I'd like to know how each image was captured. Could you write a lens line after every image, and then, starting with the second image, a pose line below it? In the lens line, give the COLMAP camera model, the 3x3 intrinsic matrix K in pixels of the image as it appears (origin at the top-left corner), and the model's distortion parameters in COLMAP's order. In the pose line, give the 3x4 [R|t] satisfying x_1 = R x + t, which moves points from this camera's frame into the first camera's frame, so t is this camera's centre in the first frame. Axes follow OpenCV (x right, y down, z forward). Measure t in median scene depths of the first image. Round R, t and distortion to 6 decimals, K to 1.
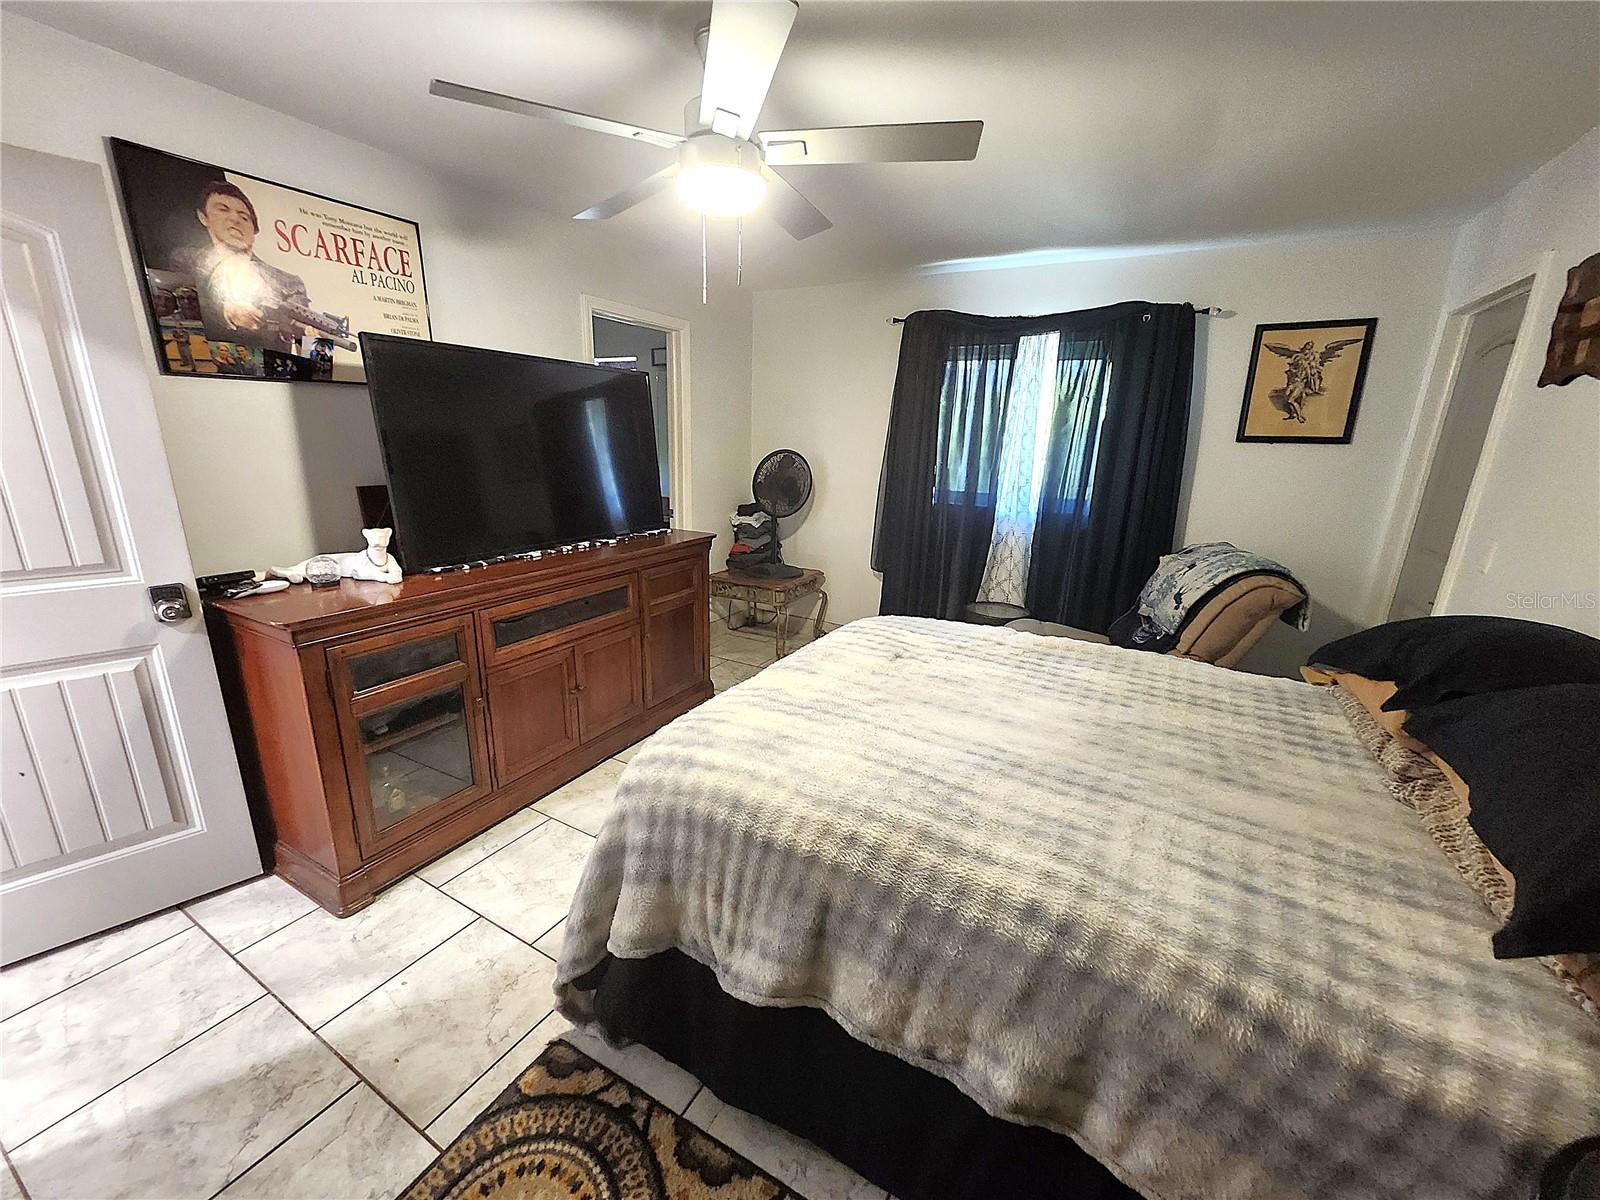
lens RADIAL K [[627.0, 0, 801.4], [0, 627.0, 603.8], [0, 0, 1]] dist [0.002538, -0.001128]
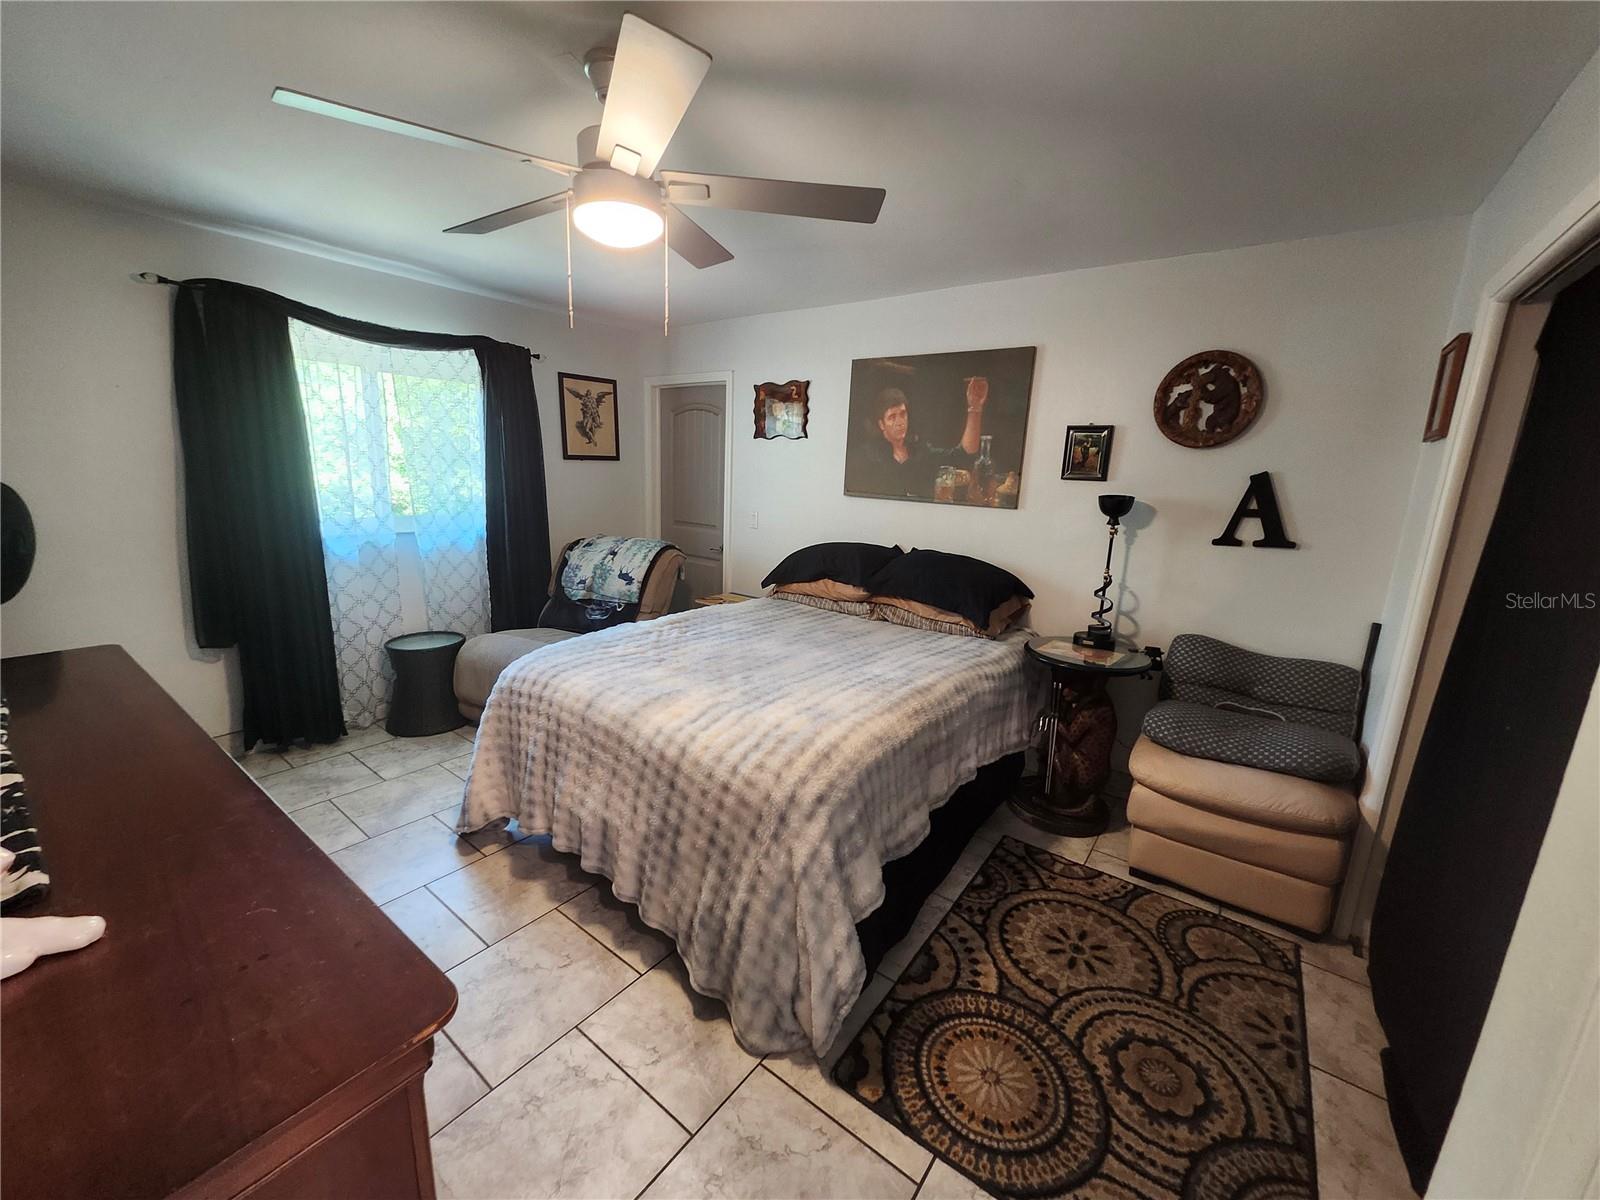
lens RADIAL K [[627.0, 0, 799.6], [0, 627.0, 597.6], [0, 0, 1]] dist [0.002538, -0.001128]
pose [[0.133782, -0.227023, 0.964657, -1.347069], [0.224619, 0.955020, 0.193604, -0.290463], [-0.965219, 0.190780, 0.178758, 0.801761]]
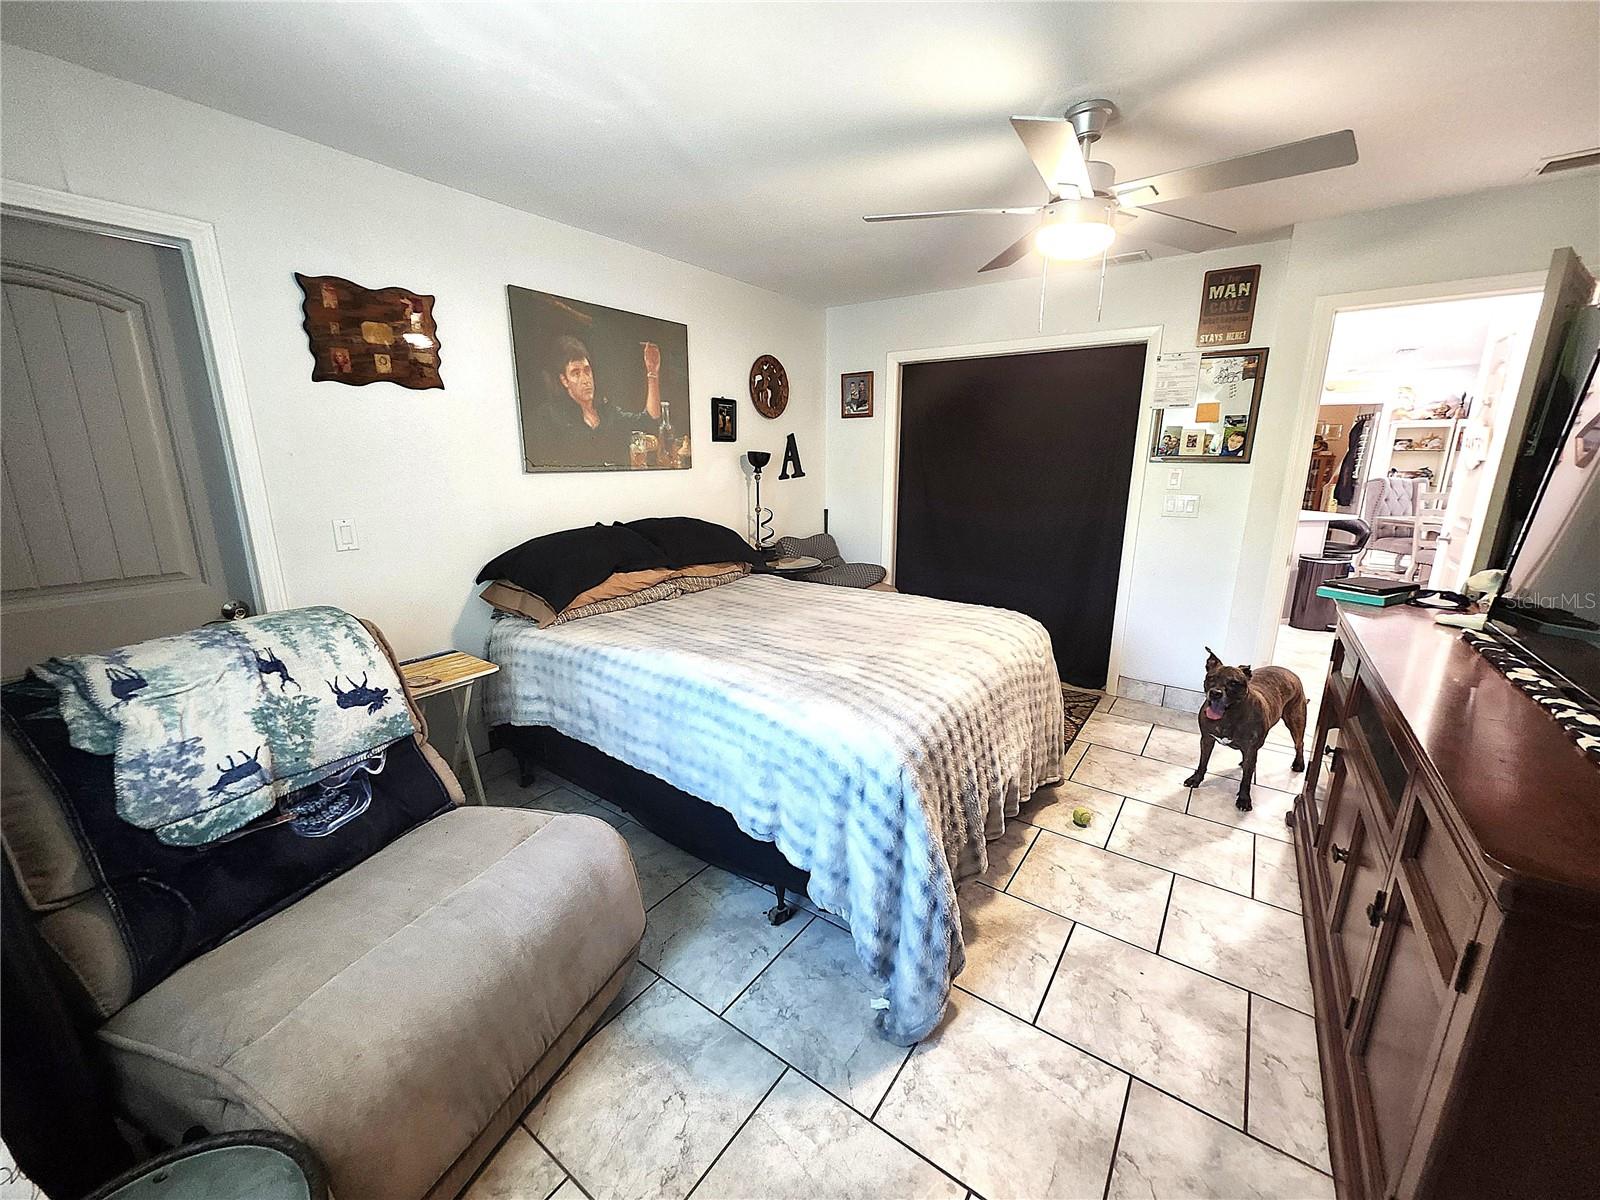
lens RADIAL K [[627.0, 0, 800.6], [0, 627.0, 599.8], [0, 0, 1]] dist [0.002538, -0.001128]
pose [[-0.993514, -0.058054, 0.097778, 0.269838], [-0.004054, 0.877399, 0.479745, -0.751610], [-0.113641, 0.476236, -0.871943, 2.854420]]
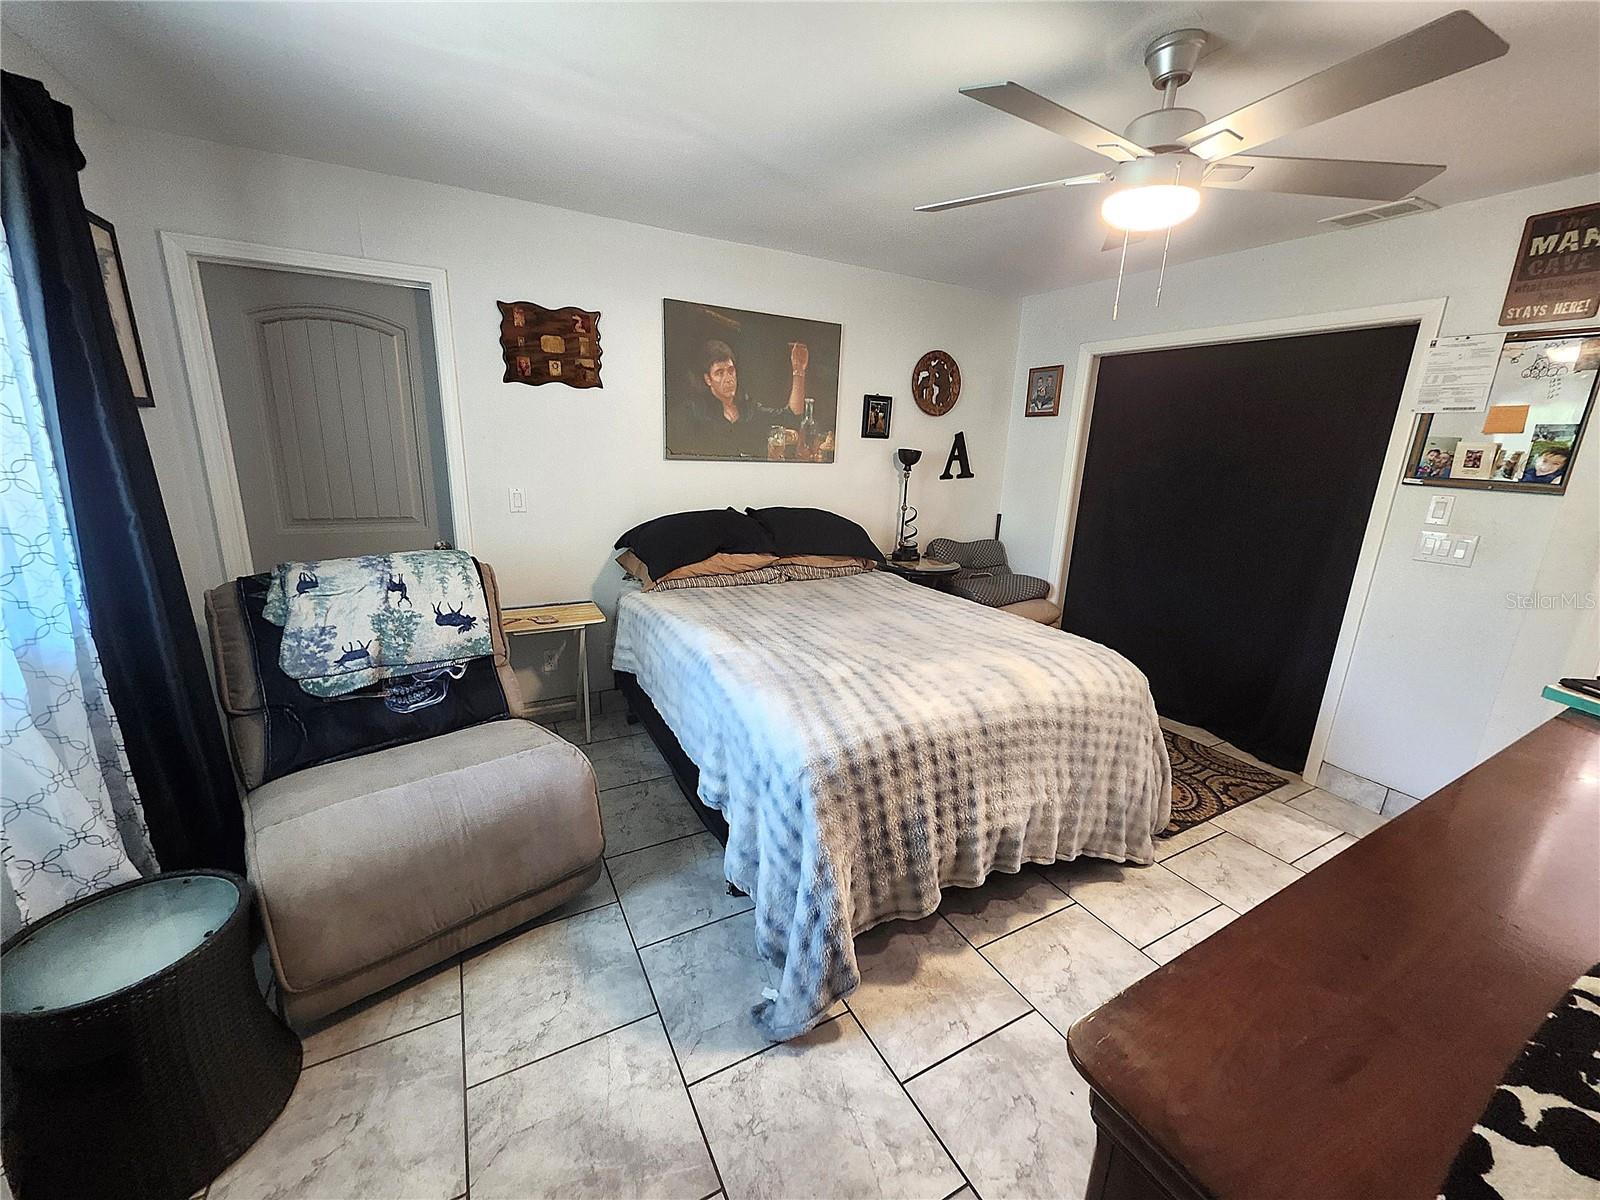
lens RADIAL K [[627.0, 0, 800.3], [0, 627.0, 597.7], [0, 0, 1]] dist [0.002538, -0.001128]
pose [[-0.846822, -0.191435, 0.496230, -0.318071], [0.075791, 0.880028, 0.468835, -0.744837], [-0.526448, 0.434629, -0.730719, 2.677106]]
